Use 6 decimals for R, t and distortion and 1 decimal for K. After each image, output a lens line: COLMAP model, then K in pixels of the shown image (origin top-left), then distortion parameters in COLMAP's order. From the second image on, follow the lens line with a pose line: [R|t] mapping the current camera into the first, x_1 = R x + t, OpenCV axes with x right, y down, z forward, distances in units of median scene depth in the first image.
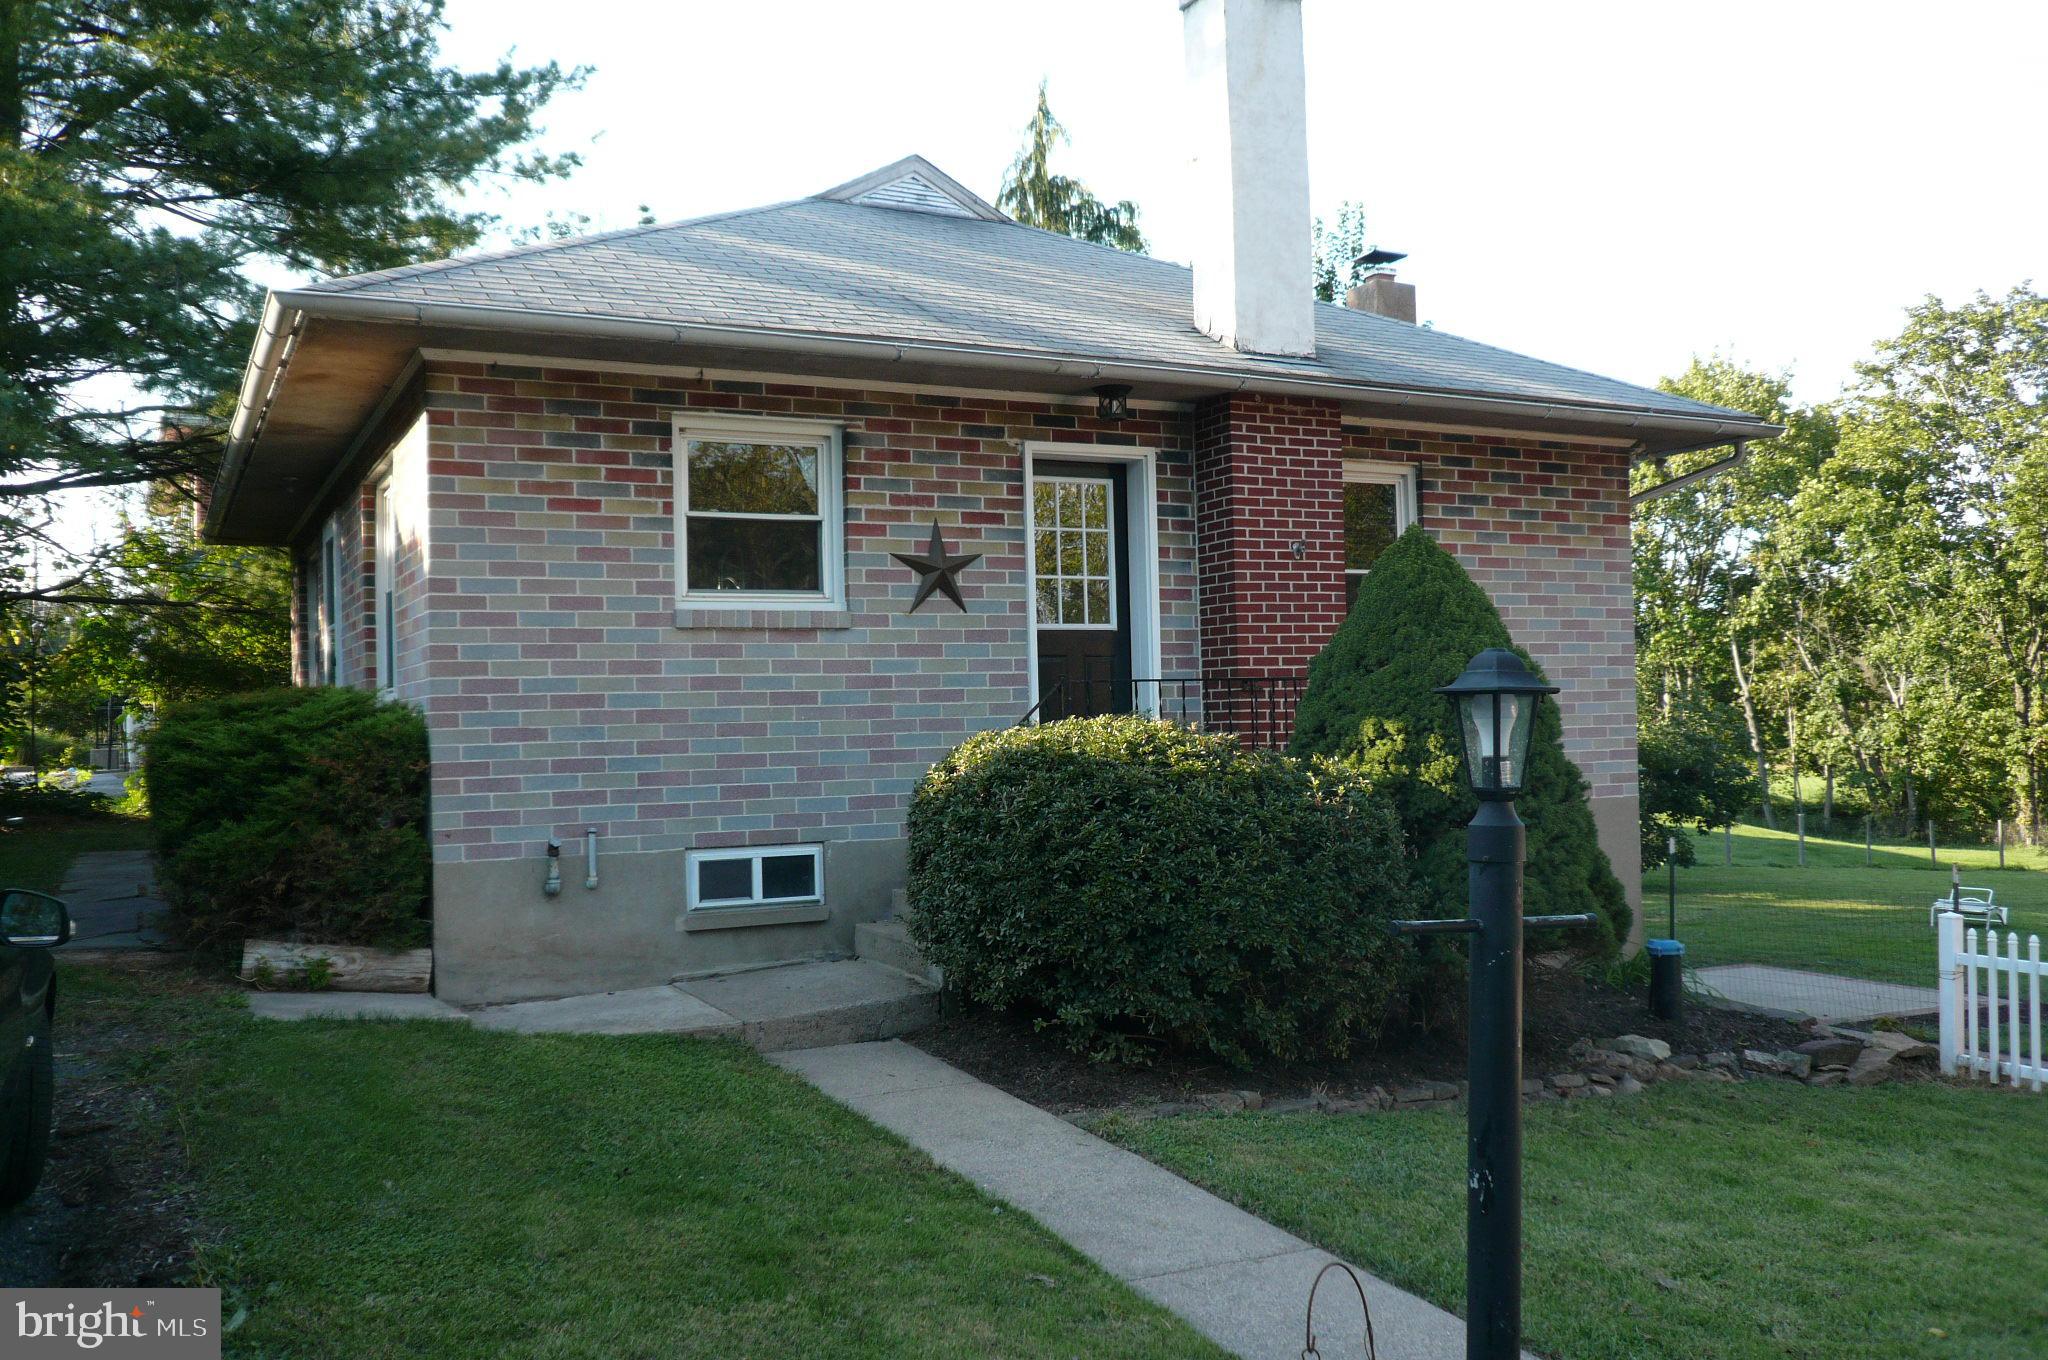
lens RADIAL K [[1729.1, 0, 1038.9], [0, 1729.1, 669.4], [0, 0, 1]] dist [-0.071765, 0.088443]
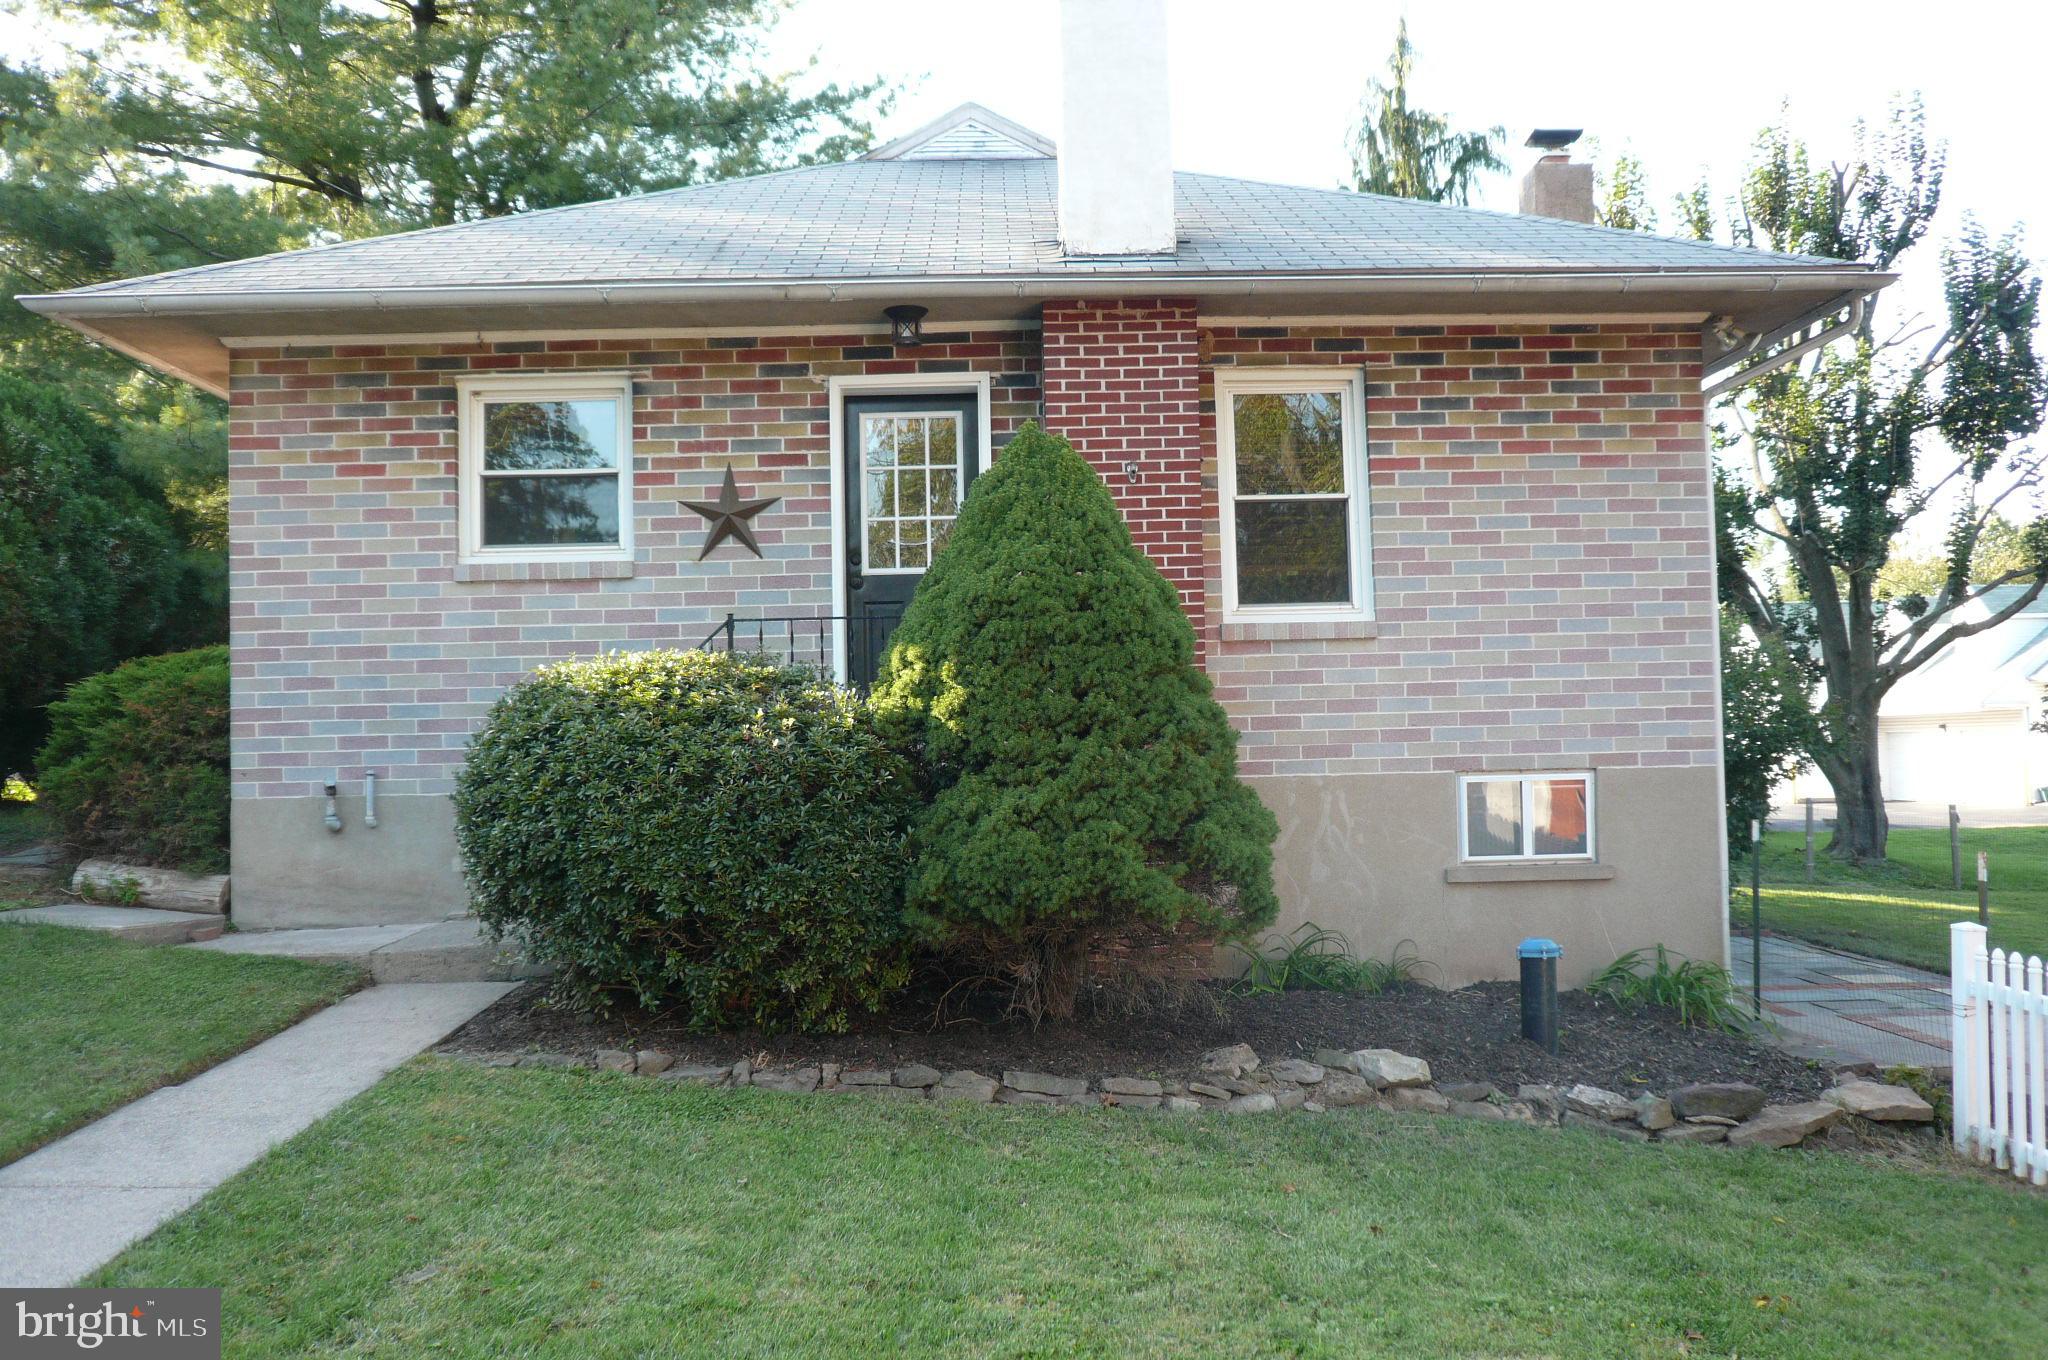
lens RADIAL K [[1729.1, 0, 1040.0], [0, 1729.1, 669.5], [0, 0, 1]] dist [-0.071765, 0.088443]
pose [[0.896398, -0.017178, -0.442917, 0.540834], [0.014525, 0.999850, -0.009381, 0.041901], [0.443011, 0.001975, 0.896514, 0.211325]]
